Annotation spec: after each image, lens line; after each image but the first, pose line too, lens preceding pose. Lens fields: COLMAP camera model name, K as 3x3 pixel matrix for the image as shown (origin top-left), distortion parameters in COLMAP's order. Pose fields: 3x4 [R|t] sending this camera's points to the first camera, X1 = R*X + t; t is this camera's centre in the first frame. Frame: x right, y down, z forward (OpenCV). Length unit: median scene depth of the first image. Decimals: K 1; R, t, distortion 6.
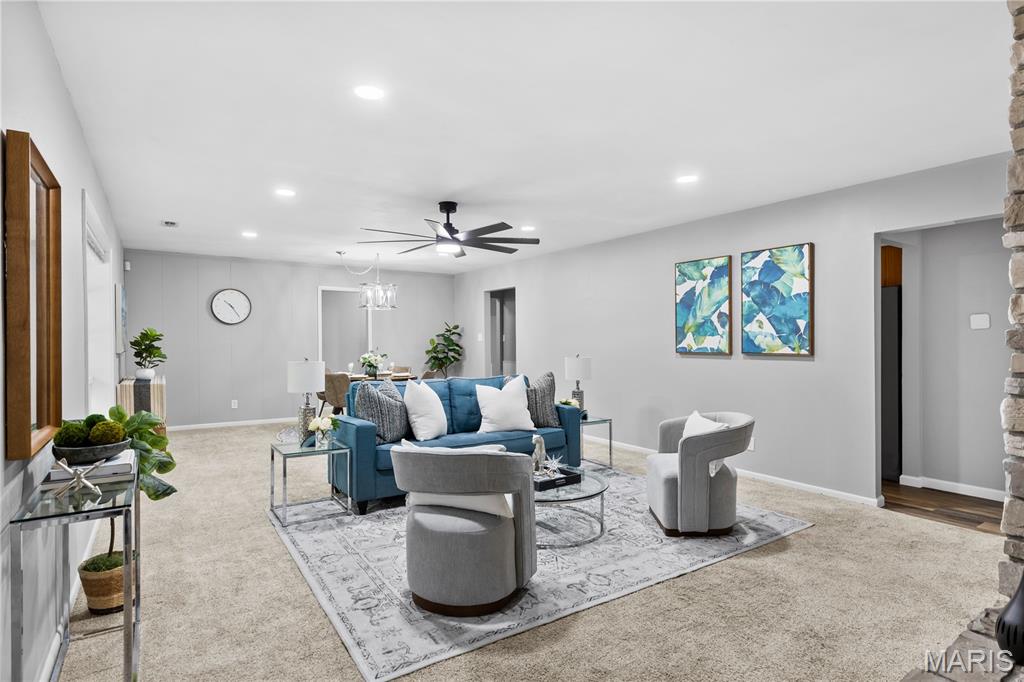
lens RADIAL K [[535.9, 0, 512.0], [0, 535.9, 341.0], [0, 0, 1]] dist [-0.000626, -0.000025]
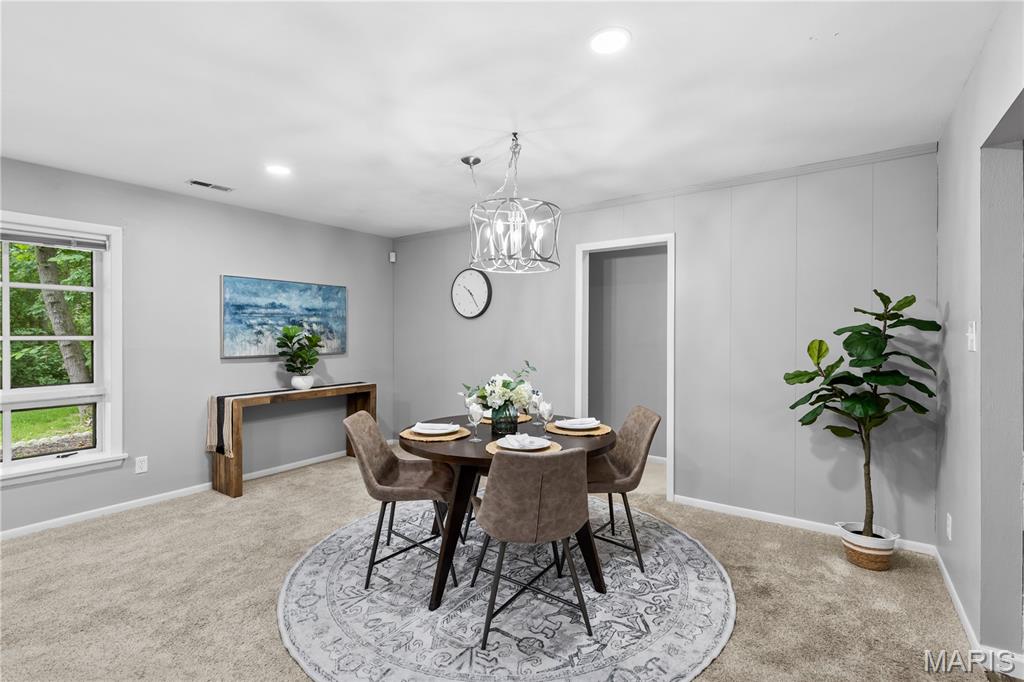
lens RADIAL K [[465.9, 0, 514.7], [0, 465.9, 336.1], [0, 0, 1]] dist [0.002620, 0.000098]
pose [[0.351760, -0.000573, -0.936090, 0.176815], [-0.000595, 0.999999, -0.000835, -0.016714], [0.936090, 0.000851, 0.351759, 1.954792]]
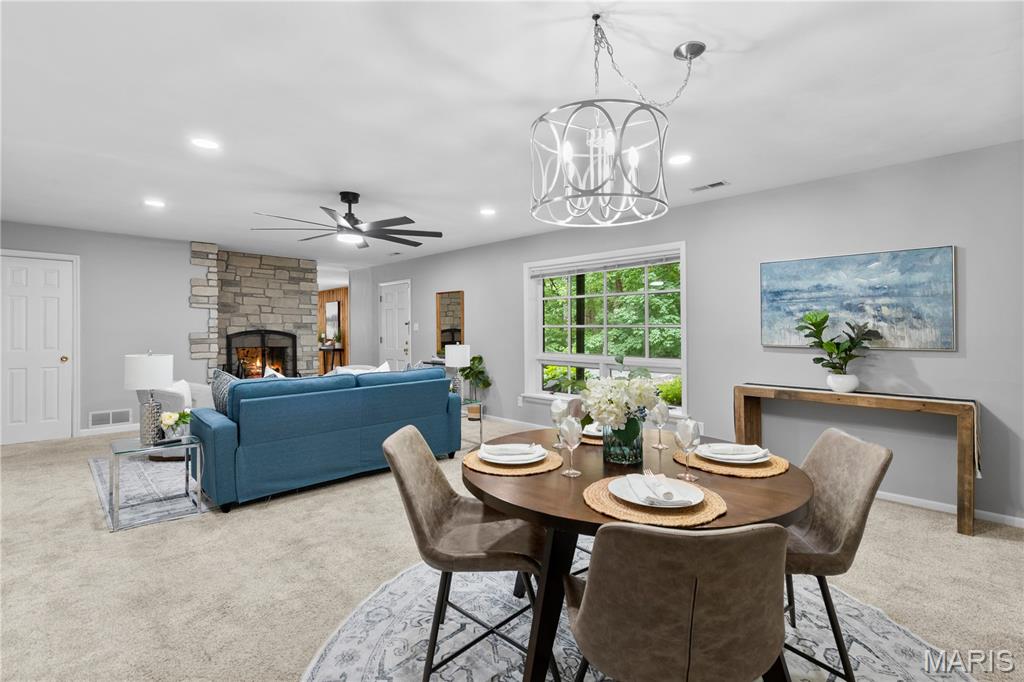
lens RADIAL K [[465.5, 0, 510.1], [0, 465.5, 325.1], [0, 0, 1]] dist [-0.000345, -0.000388]
pose [[-0.982564, 0.003245, -0.185899, -0.355649], [0.003109, 0.999995, 0.001024, -0.018089], [0.185901, 0.000428, -0.982568, 2.733316]]
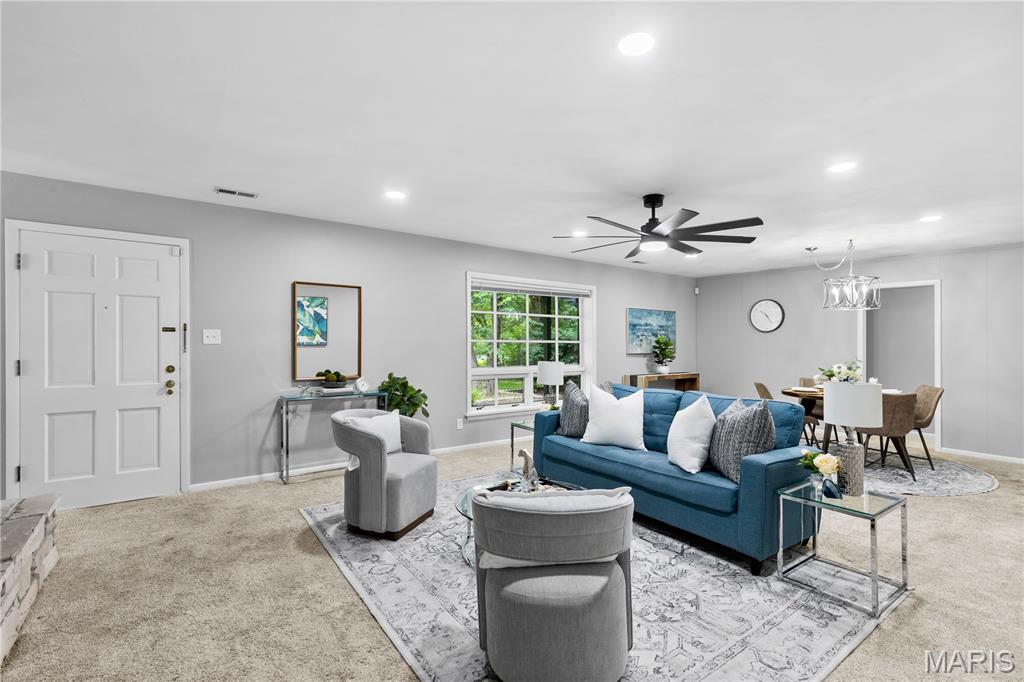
lens RADIAL K [[474.9, 0, 511.6], [0, 474.9, 333.8], [0, 0, 1]] dist [0.002637, -0.001155]
pose [[0.039831, -0.017355, -0.999056, 0.966601], [-0.016383, 0.999703, -0.018019, -0.006289], [0.999072, 0.017085, 0.039534, 1.044543]]
